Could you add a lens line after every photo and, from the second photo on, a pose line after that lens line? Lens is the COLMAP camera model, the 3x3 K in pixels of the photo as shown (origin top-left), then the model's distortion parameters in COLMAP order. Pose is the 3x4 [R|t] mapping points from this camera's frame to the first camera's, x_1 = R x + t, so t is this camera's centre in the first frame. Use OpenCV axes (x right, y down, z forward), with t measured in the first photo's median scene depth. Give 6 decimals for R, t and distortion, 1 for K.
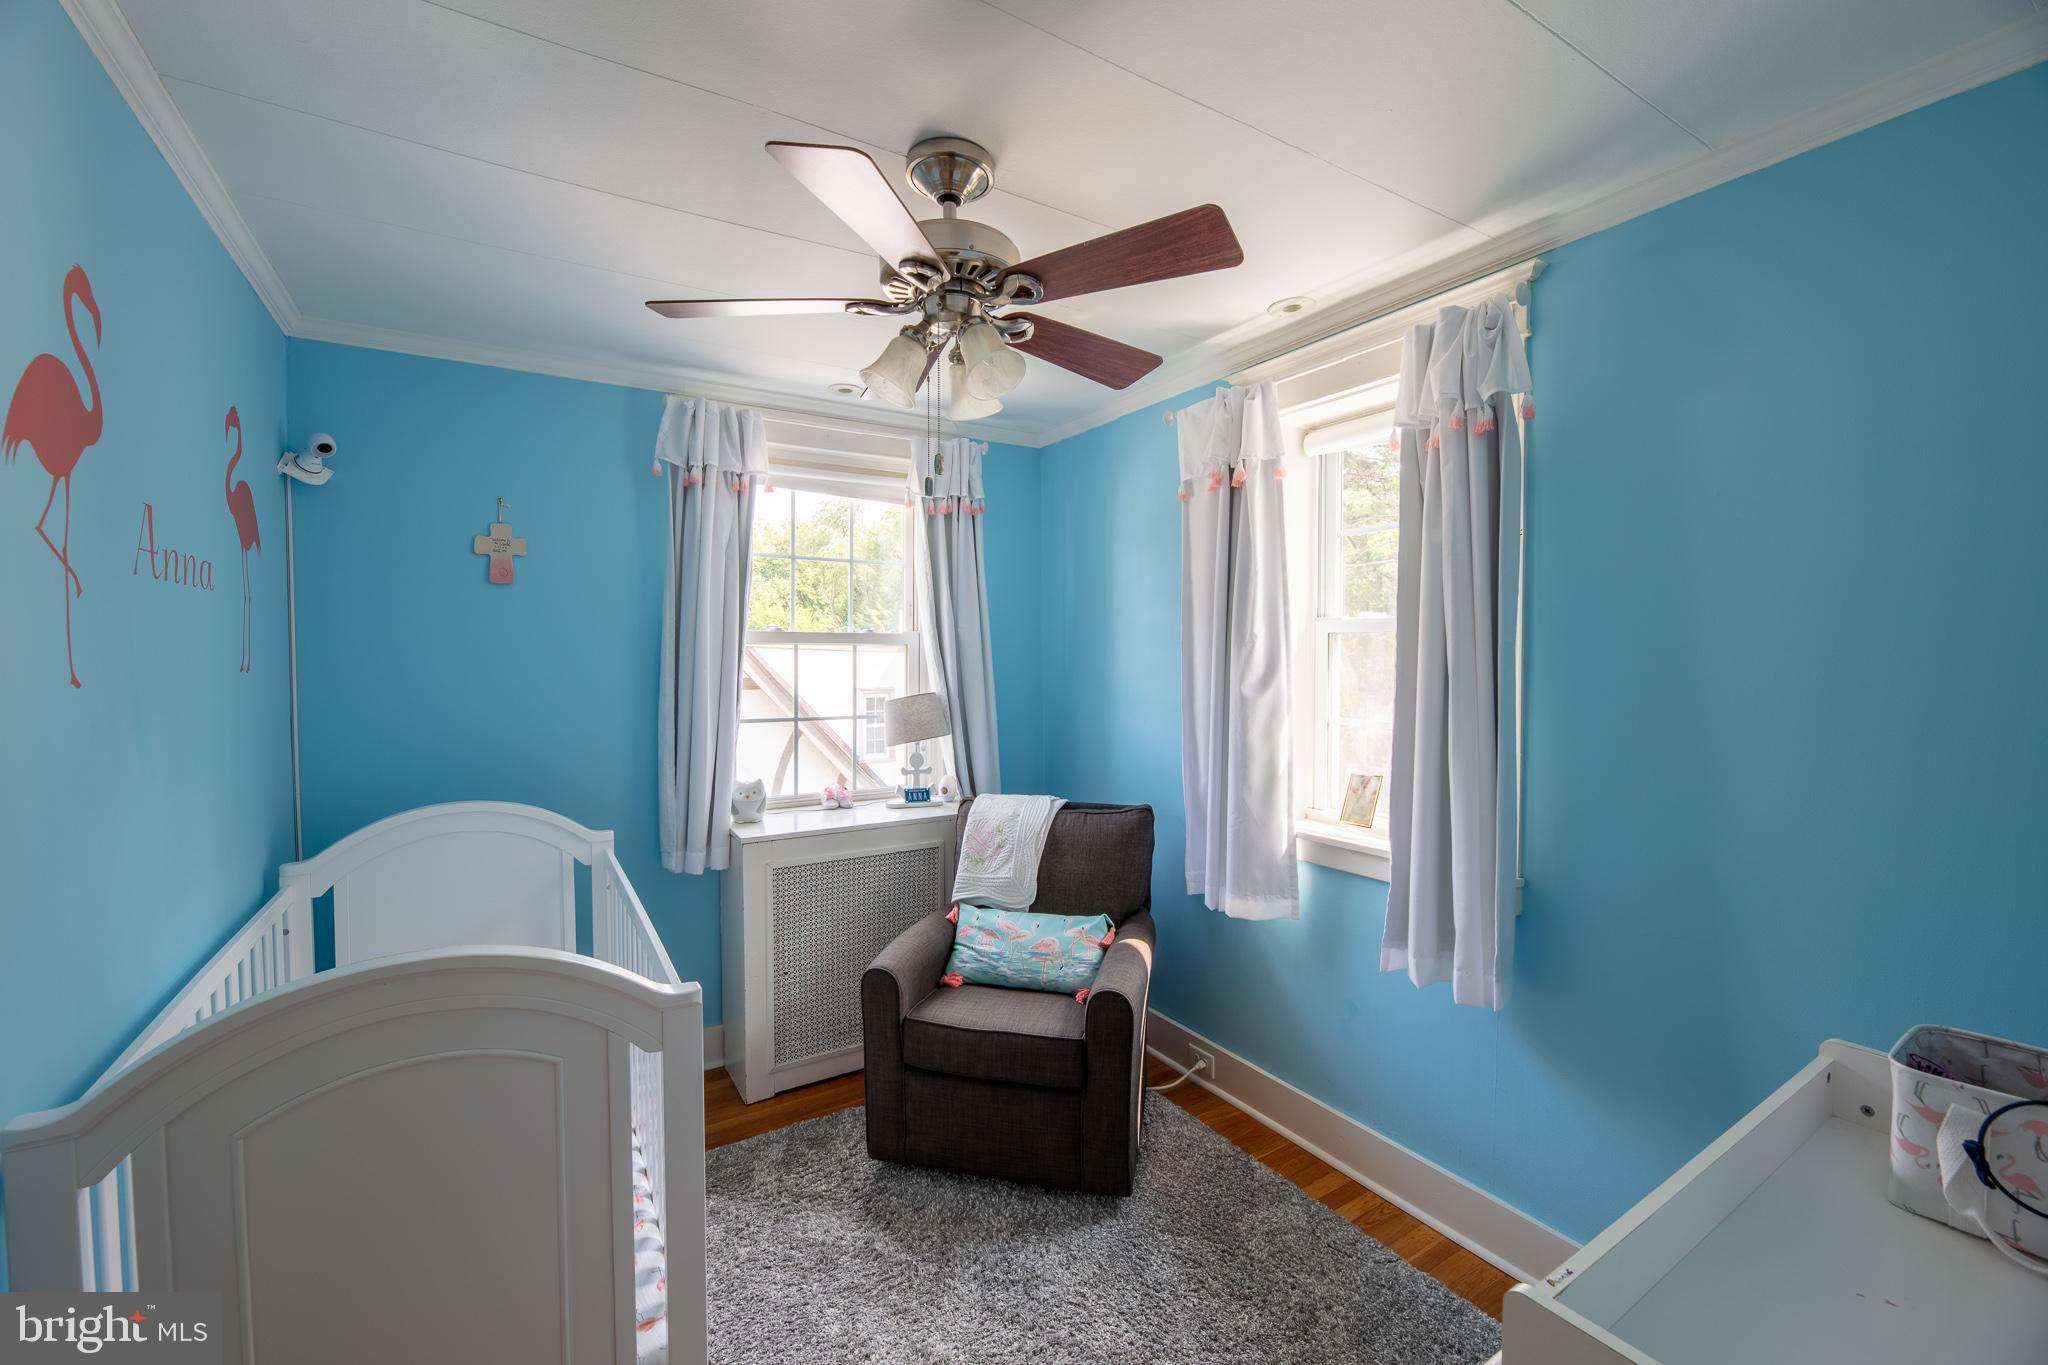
lens RADIAL K [[826.7, 0, 1014.9], [0, 826.7, 679.6], [0, 0, 1]] dist [-0.002440, 0.000049]
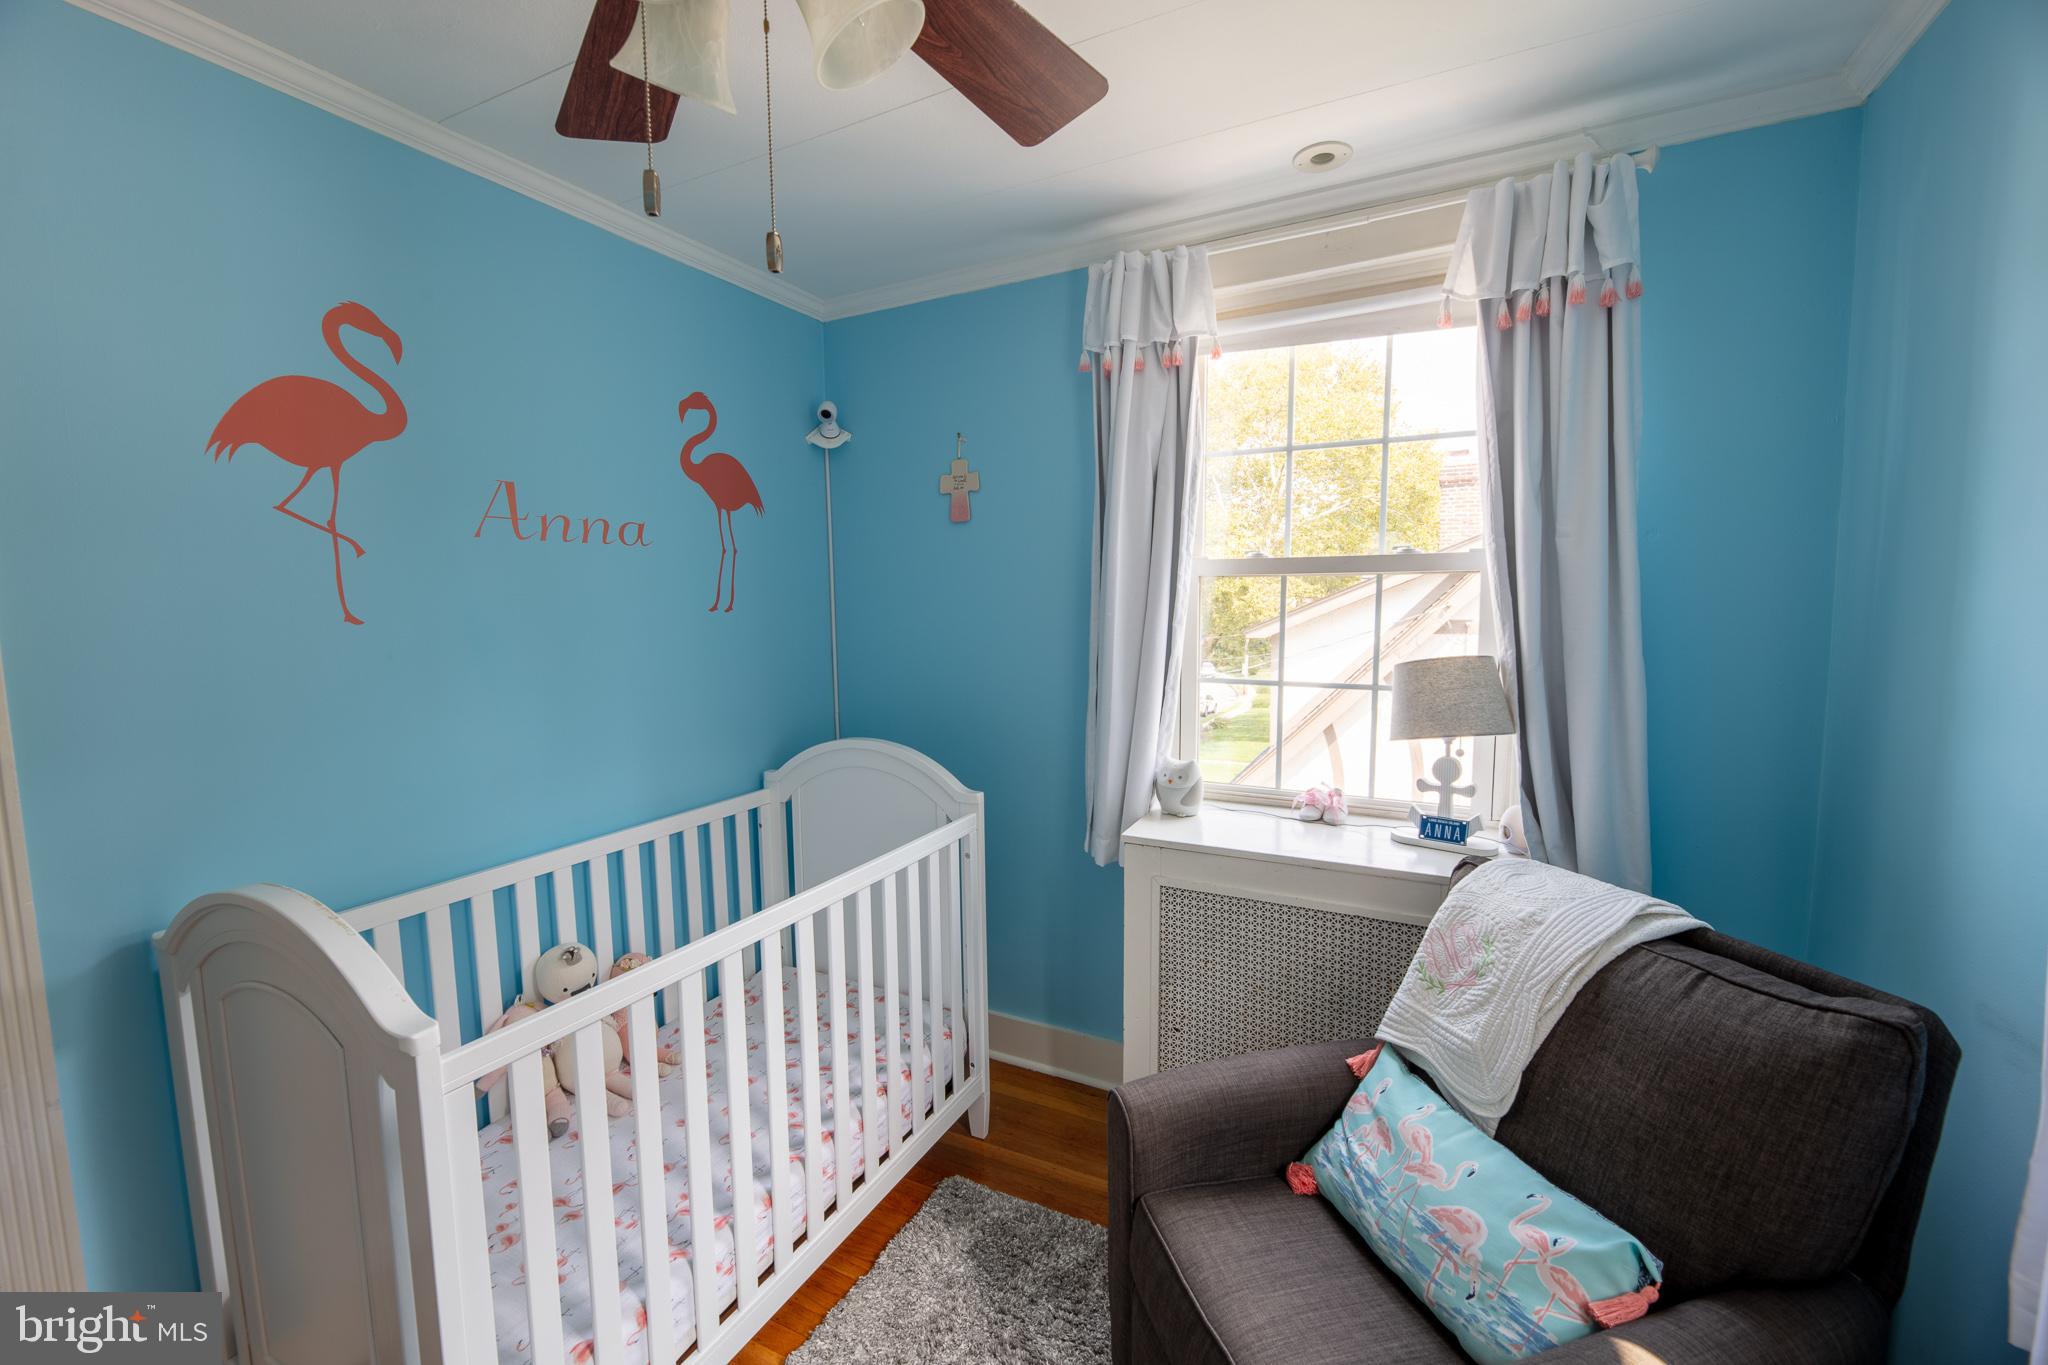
lens RADIAL K [[829.2, 0, 1020.9], [0, 829.2, 676.7], [0, 0, 1]] dist [0.002105, -0.007257]
pose [[0.519740, 0.074699, -0.851052, 0.250523], [-0.013919, 0.996778, 0.078989, -0.011048], [0.854211, -0.029209, 0.519106, 0.511439]]
